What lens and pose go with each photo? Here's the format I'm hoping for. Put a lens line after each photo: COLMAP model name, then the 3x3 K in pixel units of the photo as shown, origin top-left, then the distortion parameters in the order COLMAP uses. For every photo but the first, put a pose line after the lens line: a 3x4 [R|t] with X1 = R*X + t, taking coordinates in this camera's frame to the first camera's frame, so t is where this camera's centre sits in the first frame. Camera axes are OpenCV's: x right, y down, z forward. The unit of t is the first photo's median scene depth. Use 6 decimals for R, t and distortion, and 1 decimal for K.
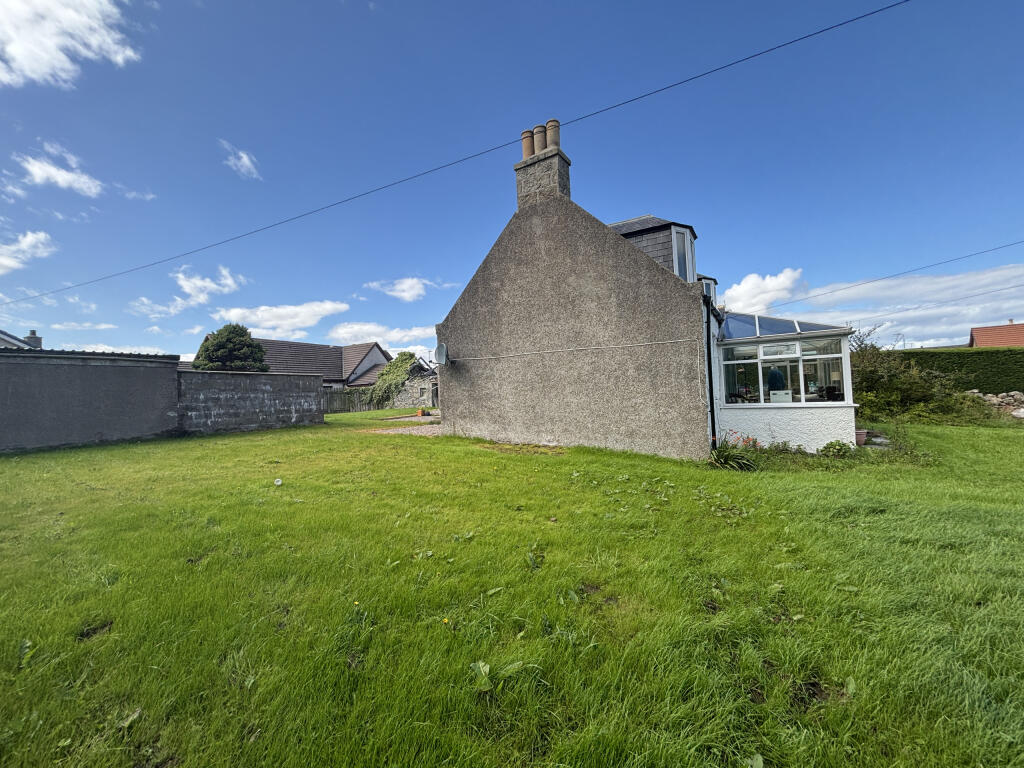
lens RADIAL K [[411.0, 0, 509.7], [0, 411.0, 382.1], [0, 0, 1]] dist [-0.000571, 0.001313]
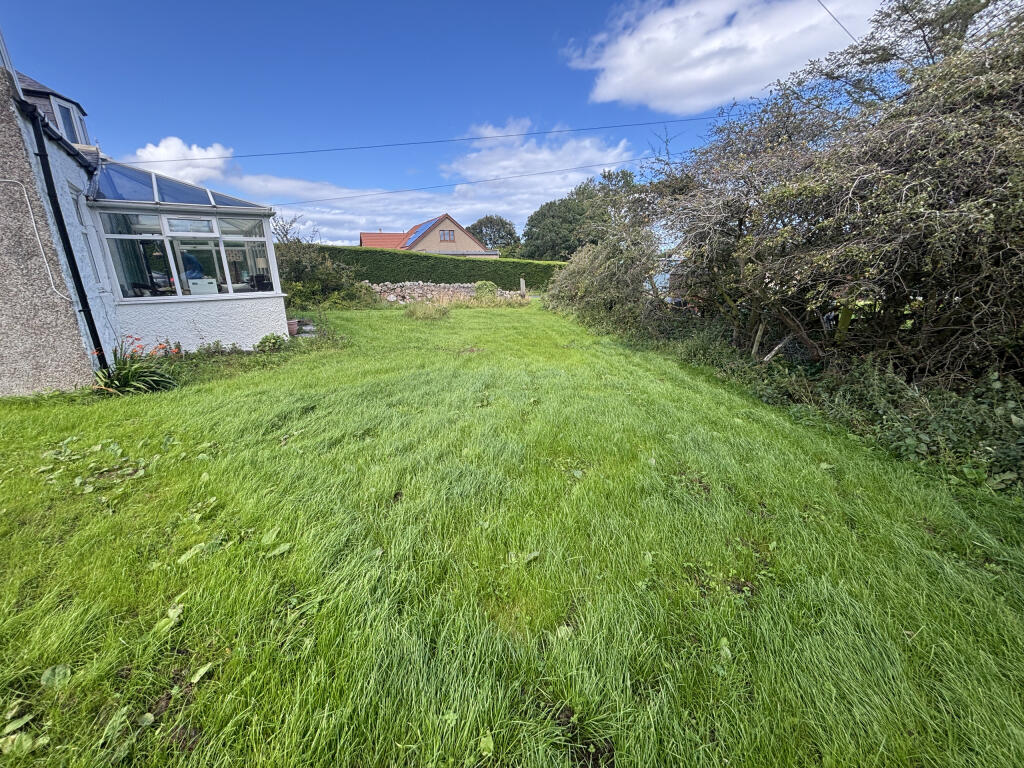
lens RADIAL K [[411.0, 0, 512.1], [0, 411.0, 383.5], [0, 0, 1]] dist [-0.000571, 0.001313]
pose [[0.379570, -0.219180, 0.898825, 0.124790], [-0.022846, 0.969015, 0.245944, 0.007231], [-0.924881, -0.113888, 0.362802, 0.123293]]
